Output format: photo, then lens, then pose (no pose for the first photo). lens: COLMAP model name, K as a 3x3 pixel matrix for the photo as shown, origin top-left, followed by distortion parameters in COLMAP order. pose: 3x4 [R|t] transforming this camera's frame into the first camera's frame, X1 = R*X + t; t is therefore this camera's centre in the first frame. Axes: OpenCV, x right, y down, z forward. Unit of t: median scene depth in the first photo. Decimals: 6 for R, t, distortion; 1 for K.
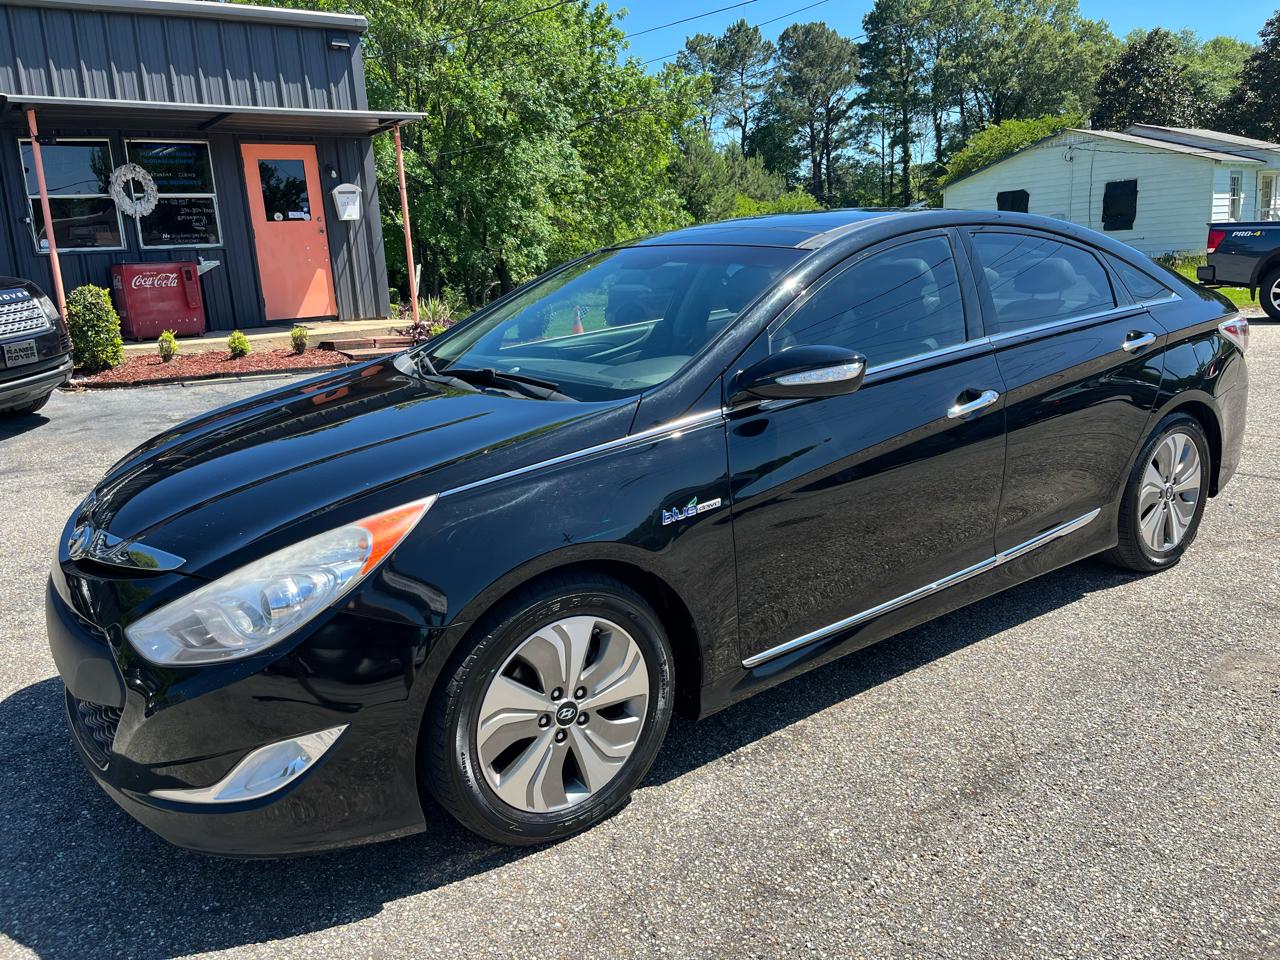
lens RADIAL K [[979.4, 0, 646.6], [0, 979.4, 478.0], [0, 0, 1]] dist [0.031508, -0.061653]
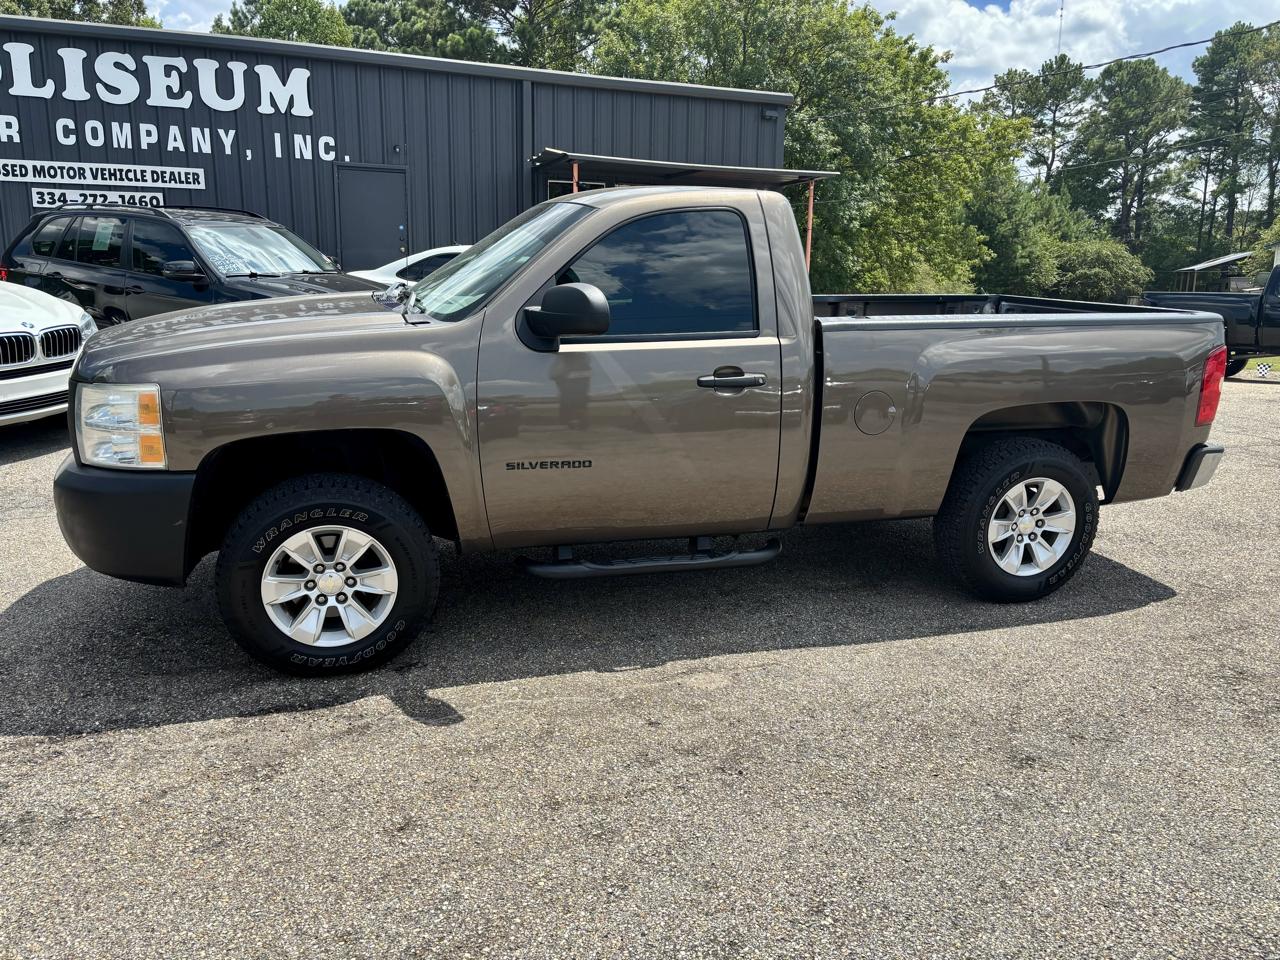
lens RADIAL K [[980.6, 0, 650.3], [0, 980.6, 482.3], [0, 0, 1]] dist [0.075926, -0.100275]
pose [[0.964468, 0.117593, -0.236589, -0.097162], [-0.122610, 0.992433, -0.006554, 0.059527], [0.234028, 0.035329, 0.971588, -0.262669]]
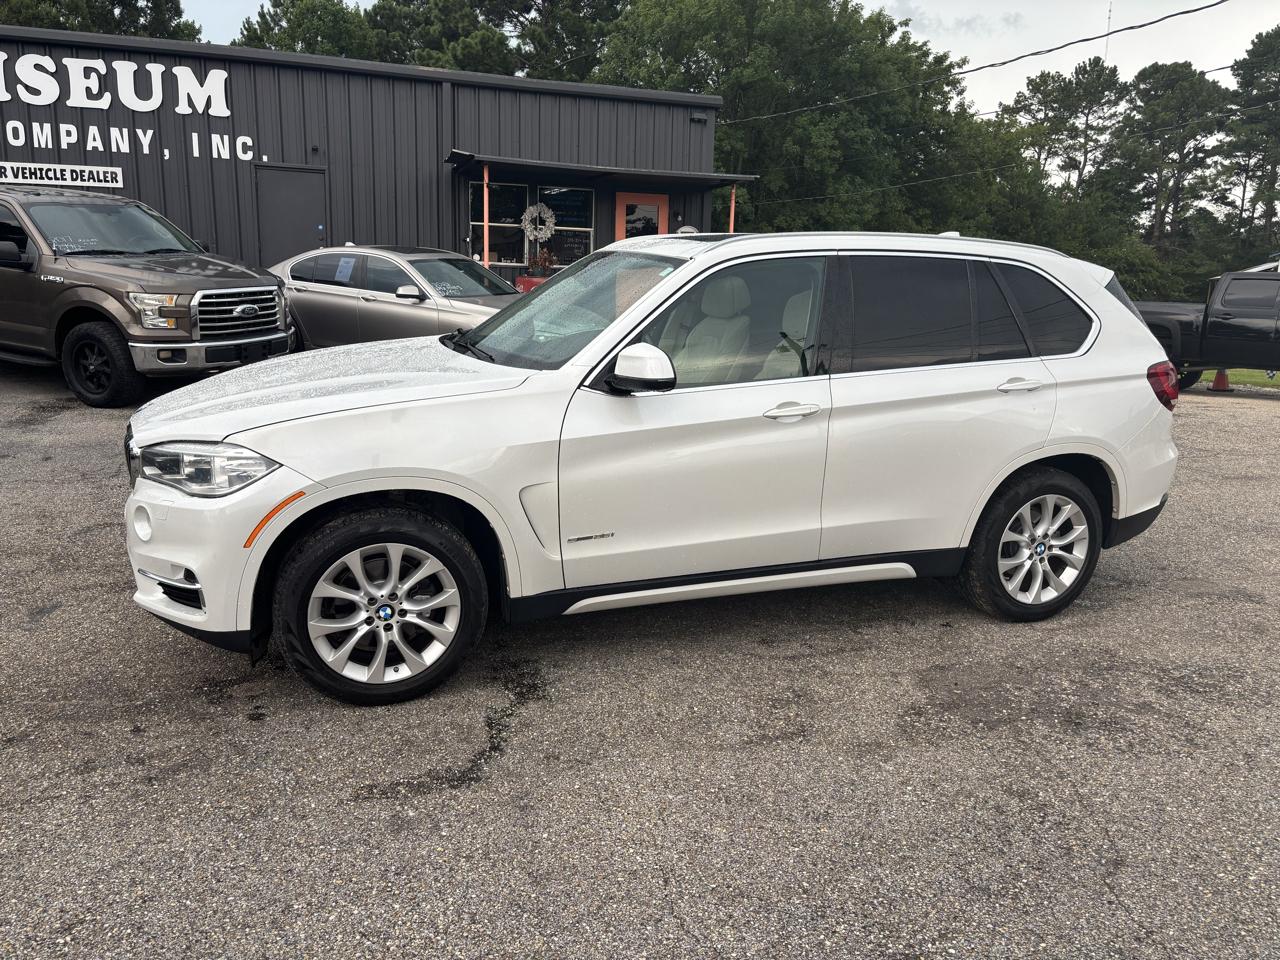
lens RADIAL K [[975.0, 0, 632.7], [0, 975.0, 486.3], [0, 0, 1]] dist [0.066666, -0.088181]
pose [[0.947275, 0.141141, -0.287661, 0.038609], [-0.145942, 0.989281, 0.004802, 0.037614], [0.285256, 0.037433, 0.957720, -0.218760]]
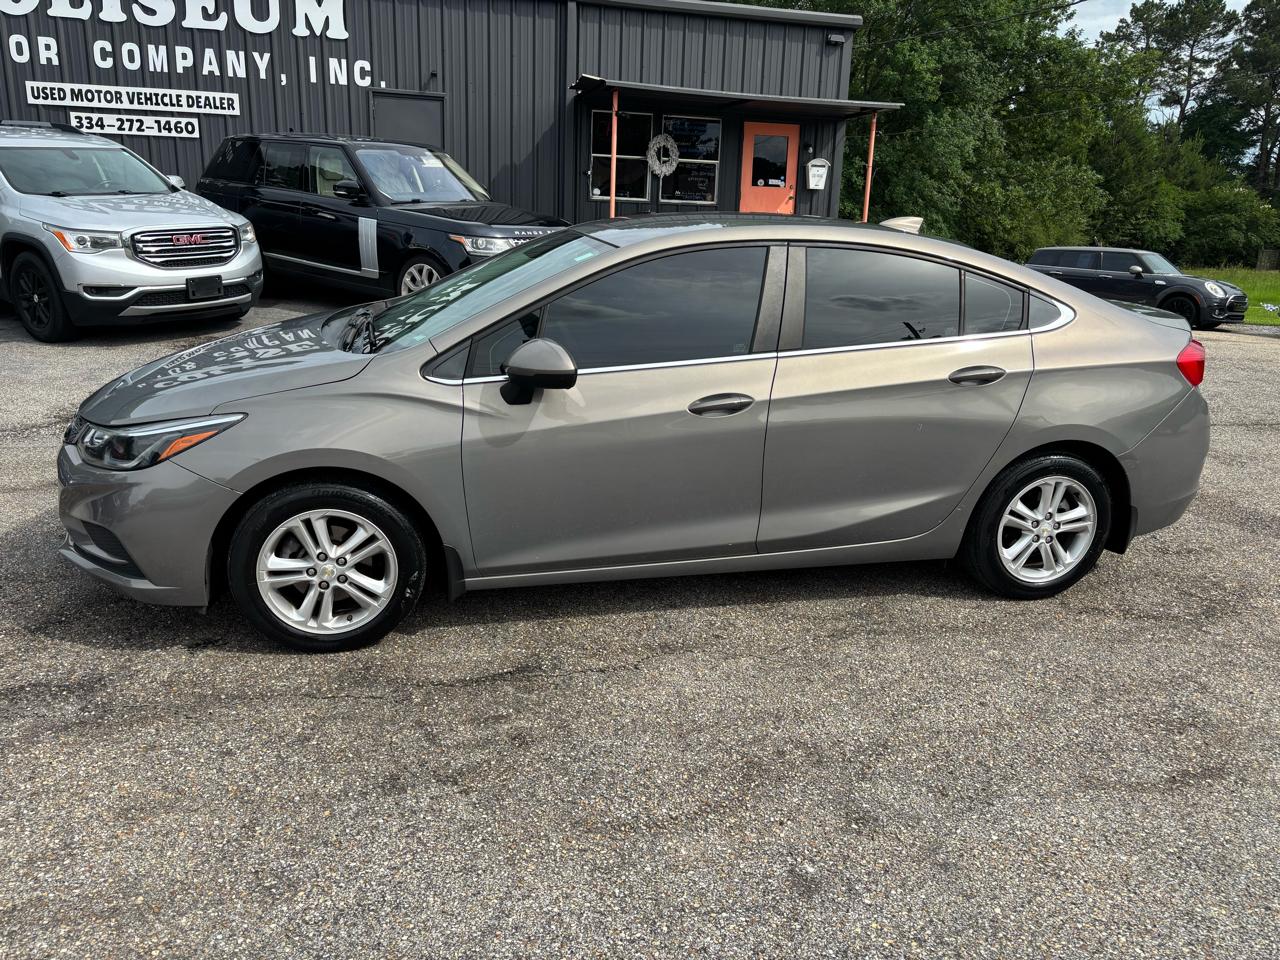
lens RADIAL K [[976.2, 0, 640.7], [0, 976.2, 482.1], [0, 0, 1]] dist [0.062898, -0.078925]
pose [[0.928238, 0.176607, -0.327389, -0.044946], [-0.163945, 0.984251, 0.066117, 0.042844], [0.333910, -0.007699, 0.942574, -0.196894]]
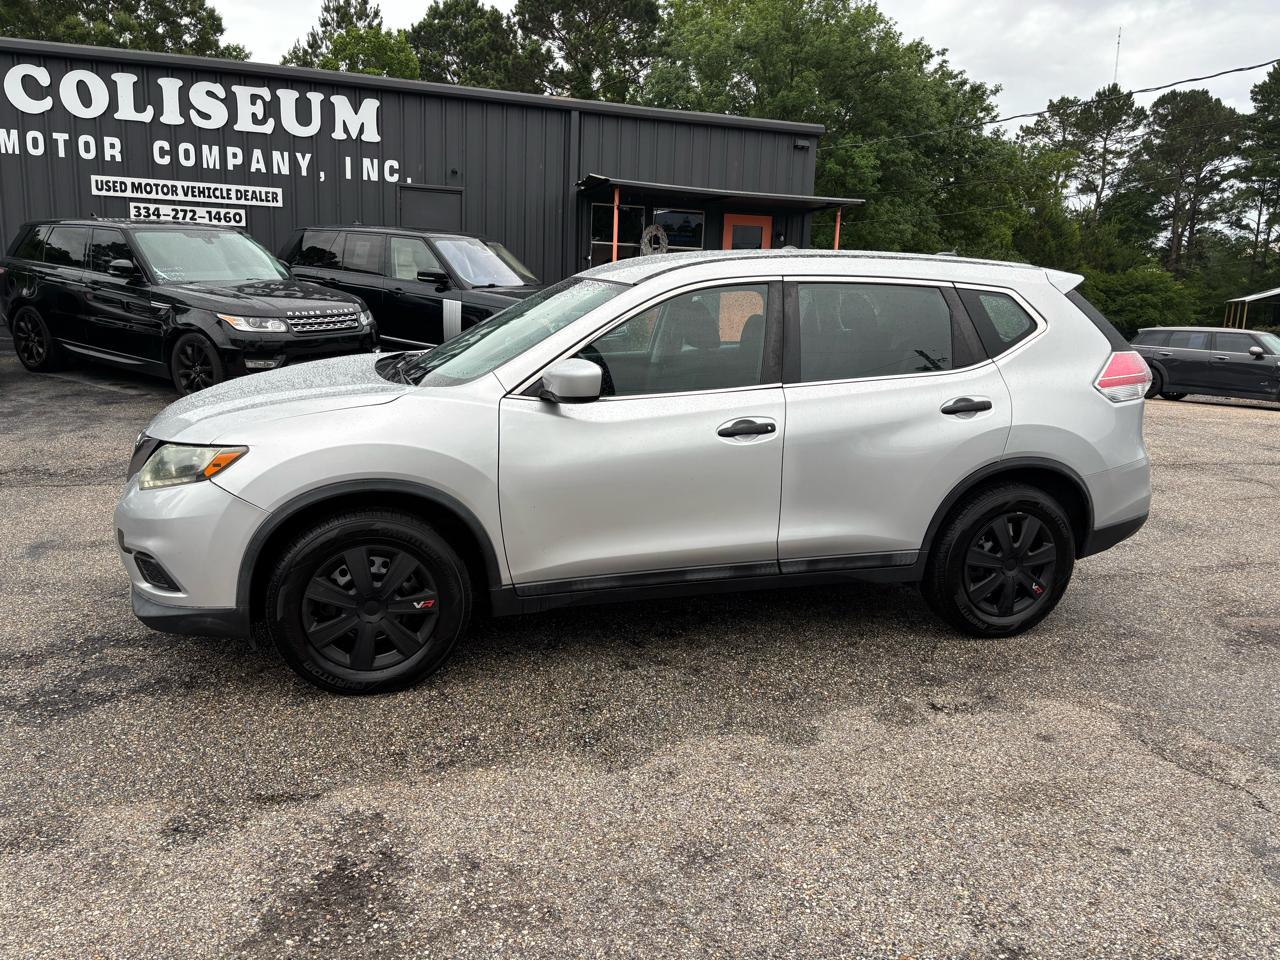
lens RADIAL K [[969.2, 0, 637.0], [0, 969.2, 483.7], [0, 0, 1]] dist [0.070886, -0.087955]
pose [[0.945431, 0.145241, -0.291659, -0.063147], [-0.155560, 0.987749, -0.012377, 0.072295], [0.286288, 0.057072, 0.956442, -0.321134]]
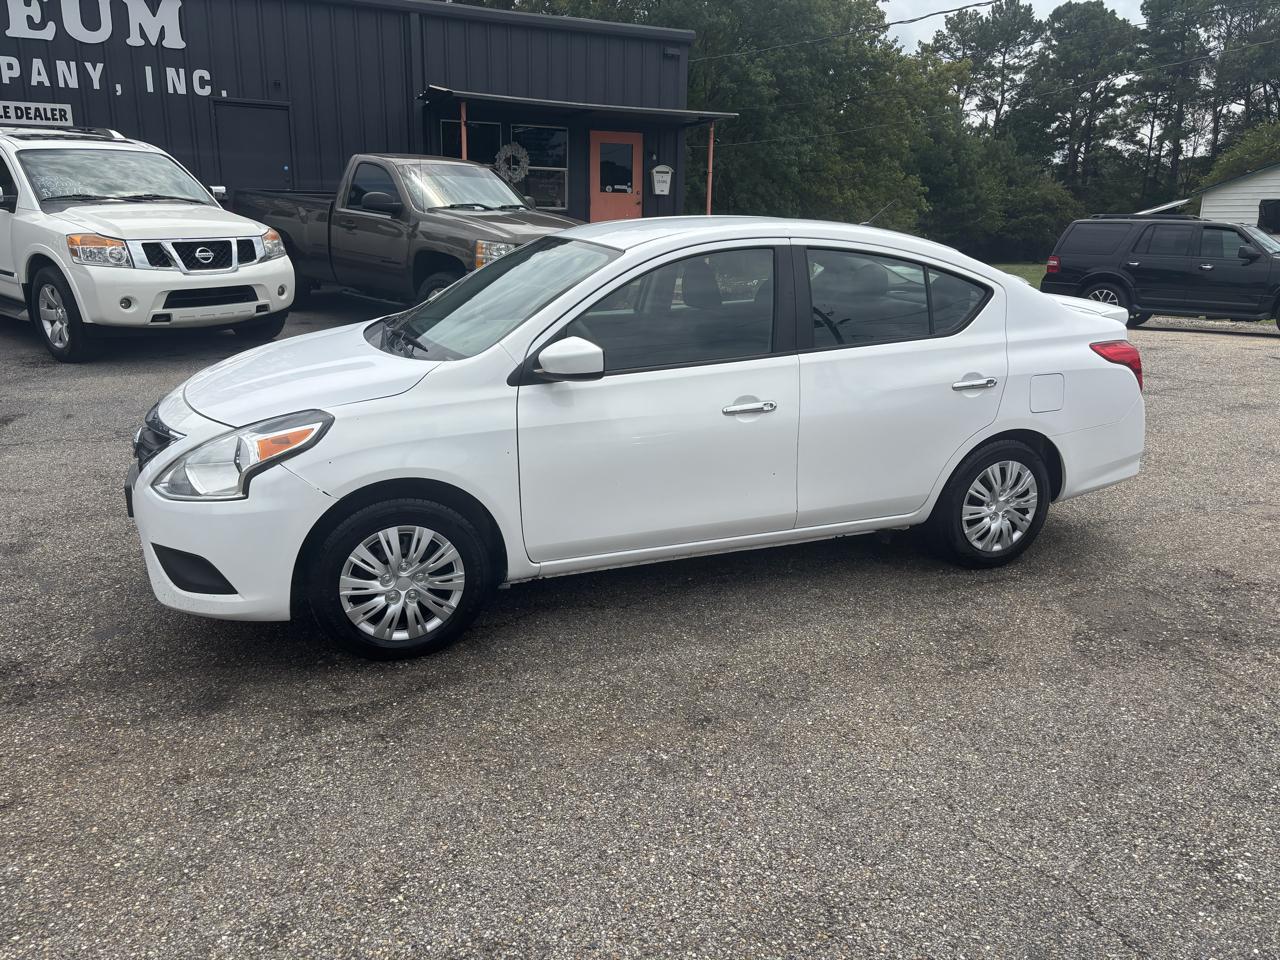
lens RADIAL K [[976.2, 0, 640.7], [0, 976.2, 482.1], [0, 0, 1]] dist [0.062898, -0.078925]
pose [[0.971834, 0.126460, -0.198862, -0.031508], [-0.120029, 0.991790, 0.044122, 0.048269], [0.202809, -0.019010, 0.979034, -0.235571]]
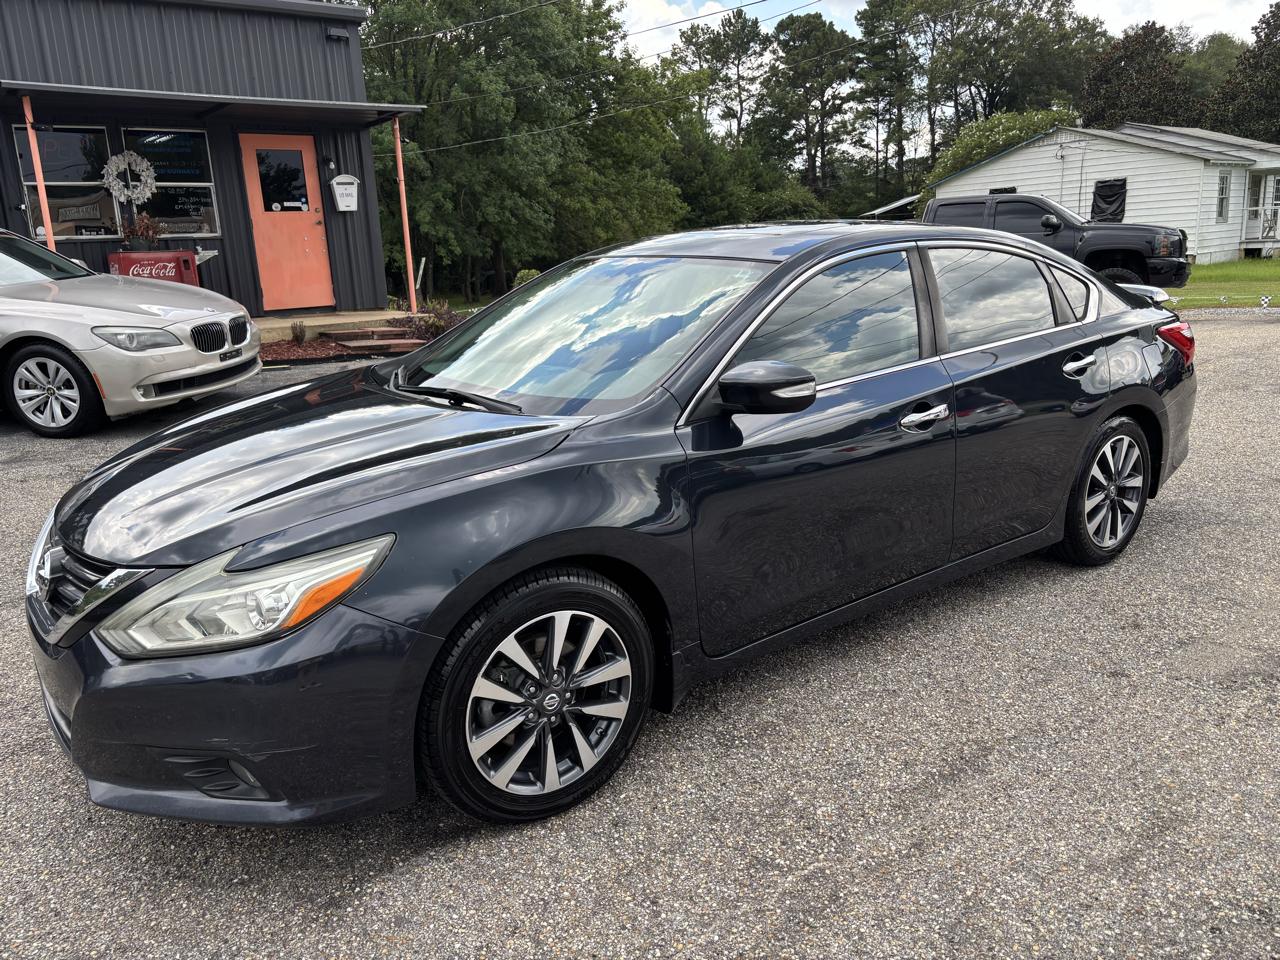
lens RADIAL K [[977.7, 0, 661.2], [0, 977.7, 483.1], [0, 0, 1]] dist [0.006715, 0.002787]
pose [[0.999718, 0.007833, 0.022428, -0.002120], [-0.008172, 0.999853, 0.015064, -0.002253], [-0.022306, -0.015244, 0.999635, -0.011385]]
